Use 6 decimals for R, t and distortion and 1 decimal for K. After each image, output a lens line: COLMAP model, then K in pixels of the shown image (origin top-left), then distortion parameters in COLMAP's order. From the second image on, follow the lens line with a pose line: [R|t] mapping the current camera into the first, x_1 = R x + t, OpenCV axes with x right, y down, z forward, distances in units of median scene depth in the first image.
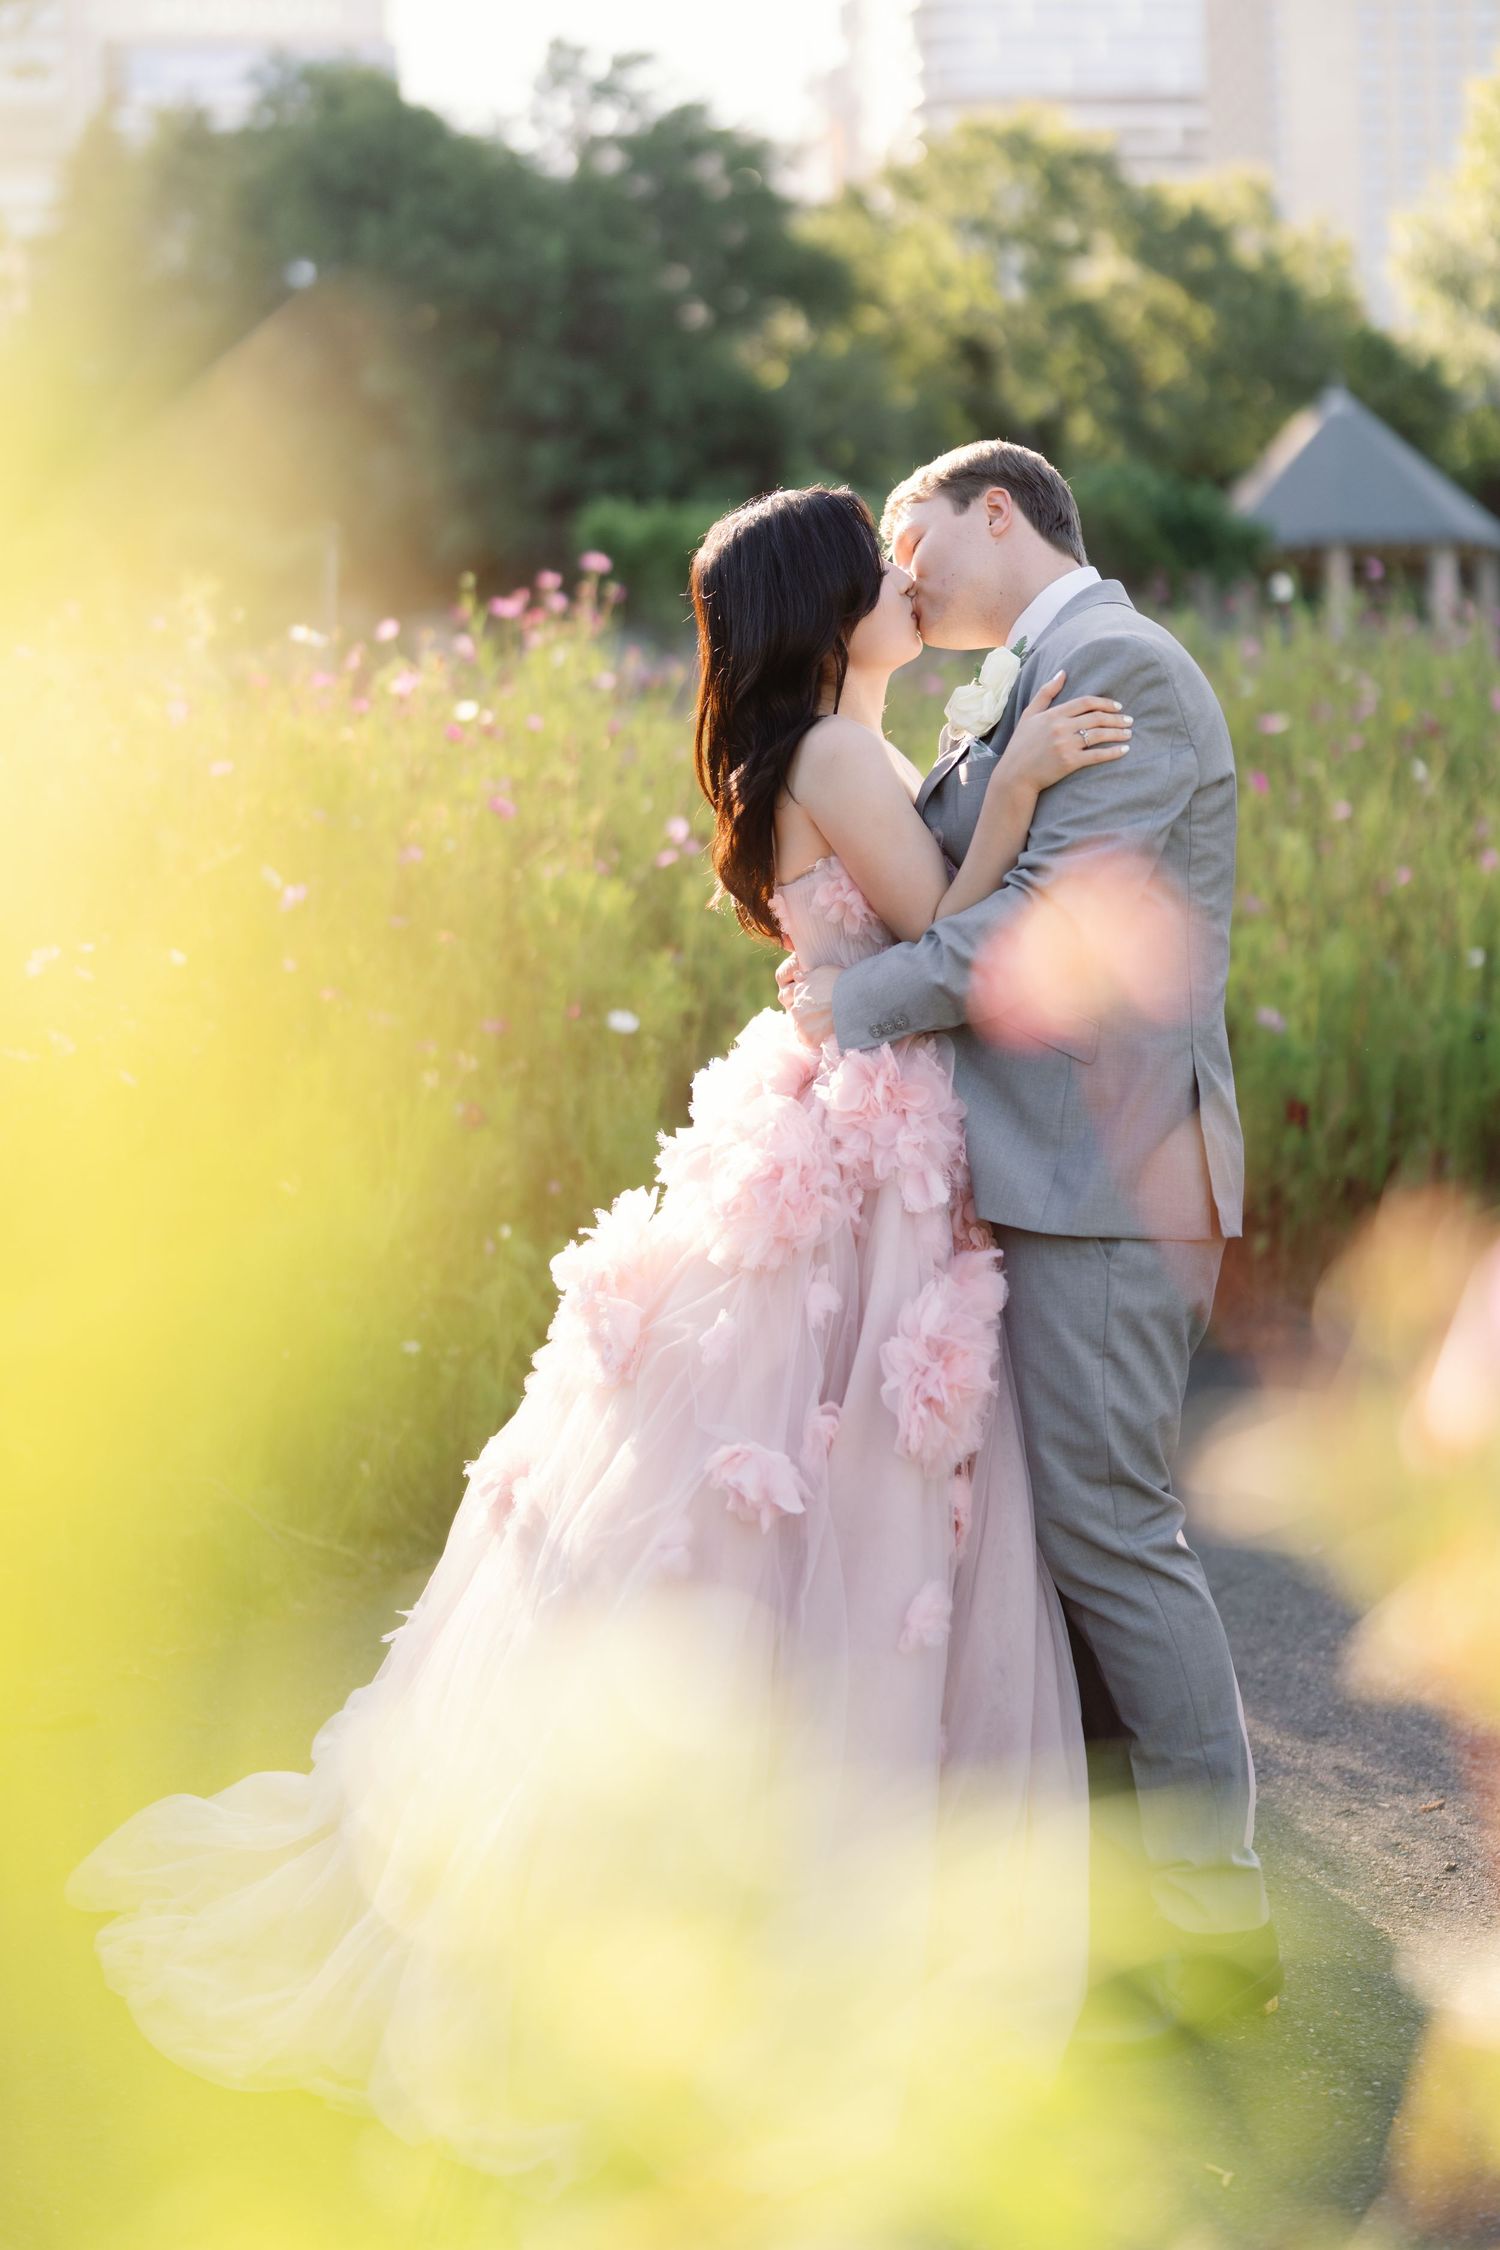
lens RADIAL K [[3557.2, 0, 748.7], [0, 3557.2, 999.4], [0, 0, 1]] dist [-0.034912, -0.051911]
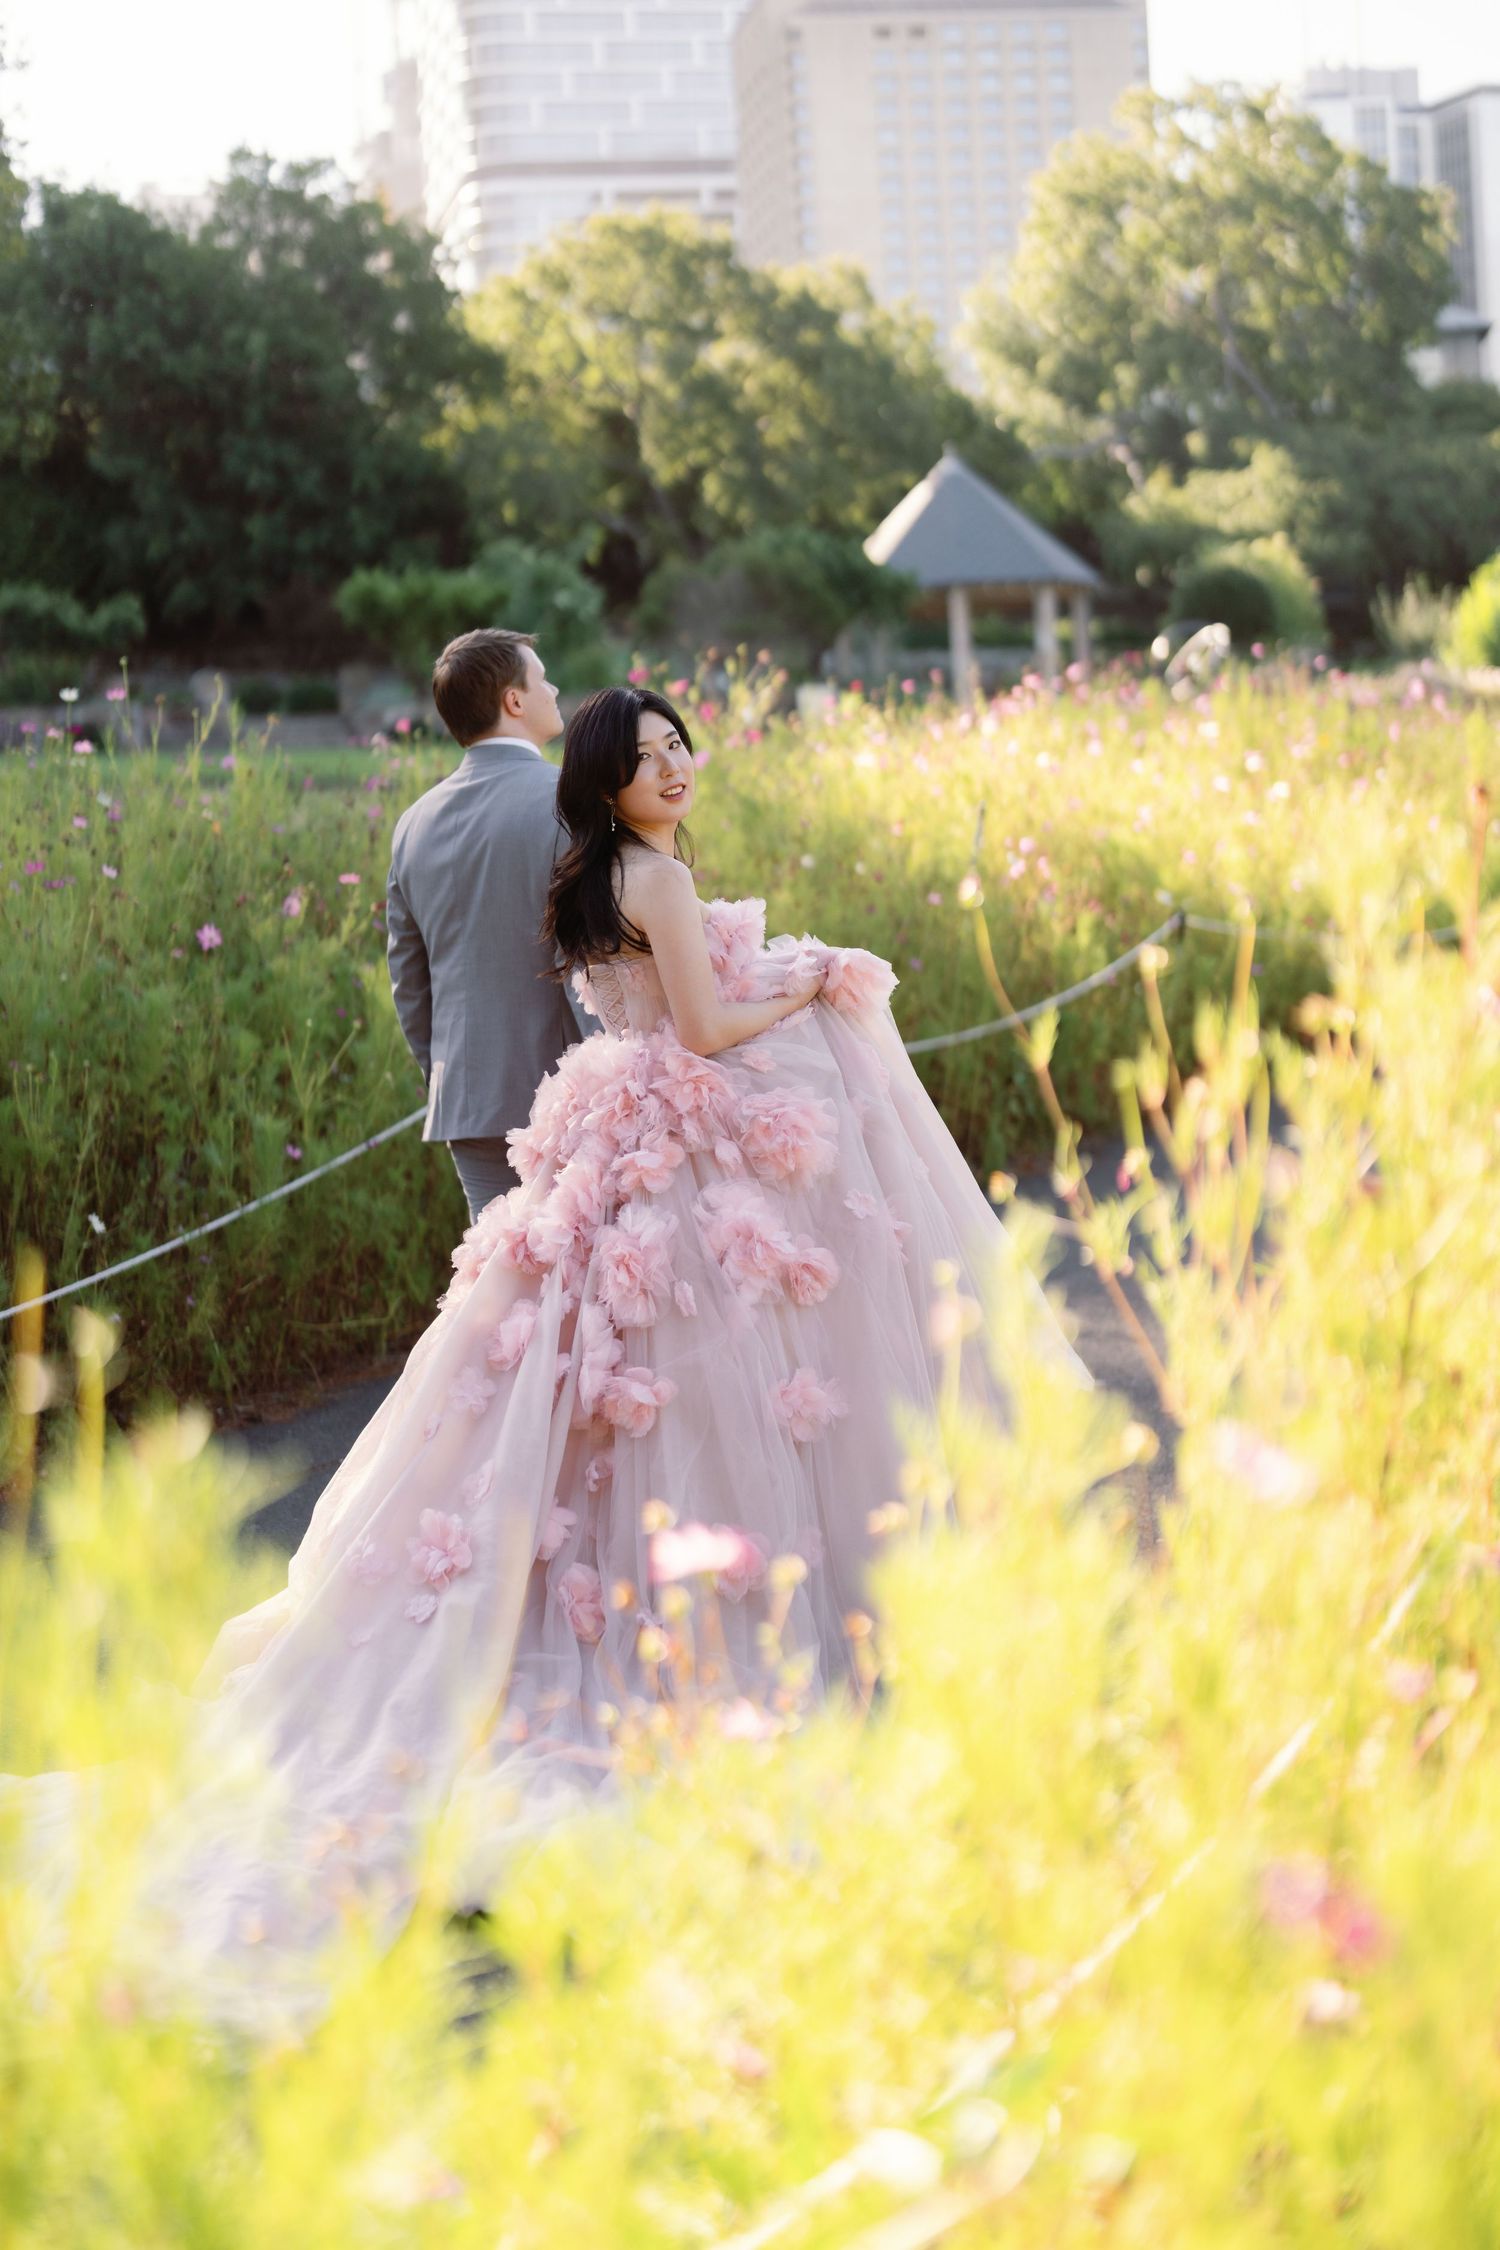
lens RADIAL K [[3361.5, 0, 750.0], [0, 3361.5, 1125.0], [0, 0, 1]] dist [-0.013024, 0.029516]
pose [[0.990434, -0.044665, 0.130558, -0.244715], [0.040162, 0.998511, 0.036923, 0.027295], [-0.132013, -0.031327, 0.990753, -0.461211]]
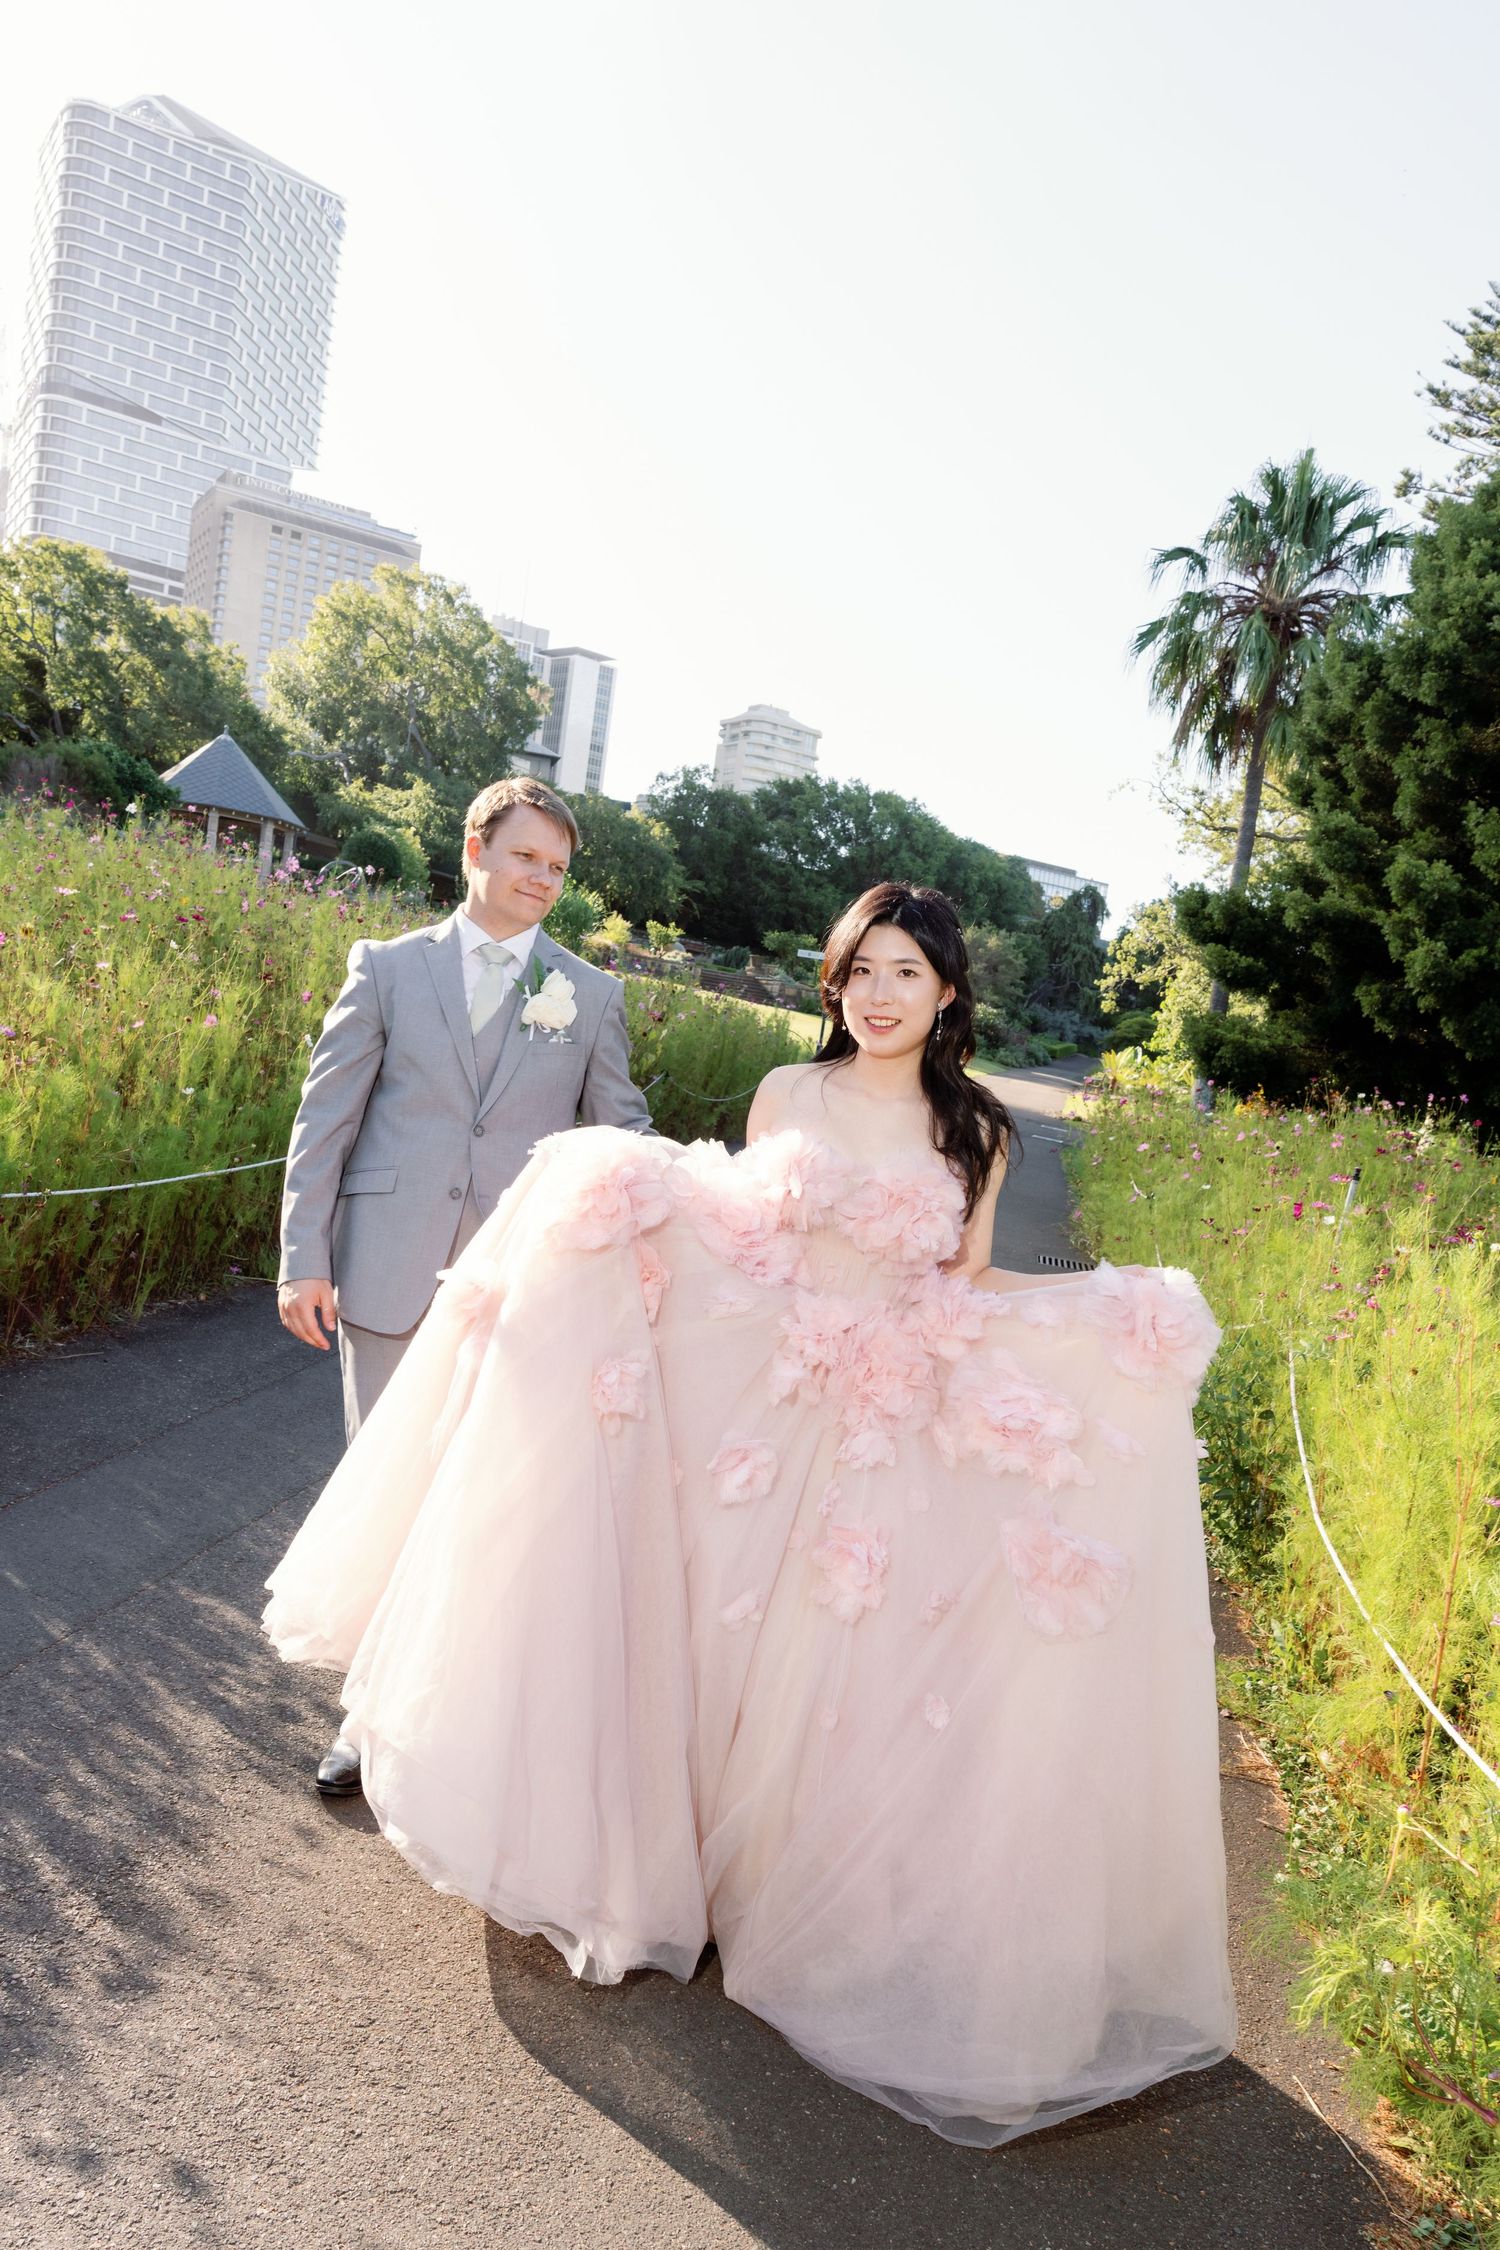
lens RADIAL K [[1608.7, 0, 746.0], [0, 1608.7, 1180.4], [0, 0, 1]] dist [0.000853, 0.000182]
pose [[0.869675, 0.110879, 0.481010, 0.063629], [-0.149118, 0.987932, 0.041878, -0.022879], [-0.470562, -0.108148, 0.875714, 0.229962]]
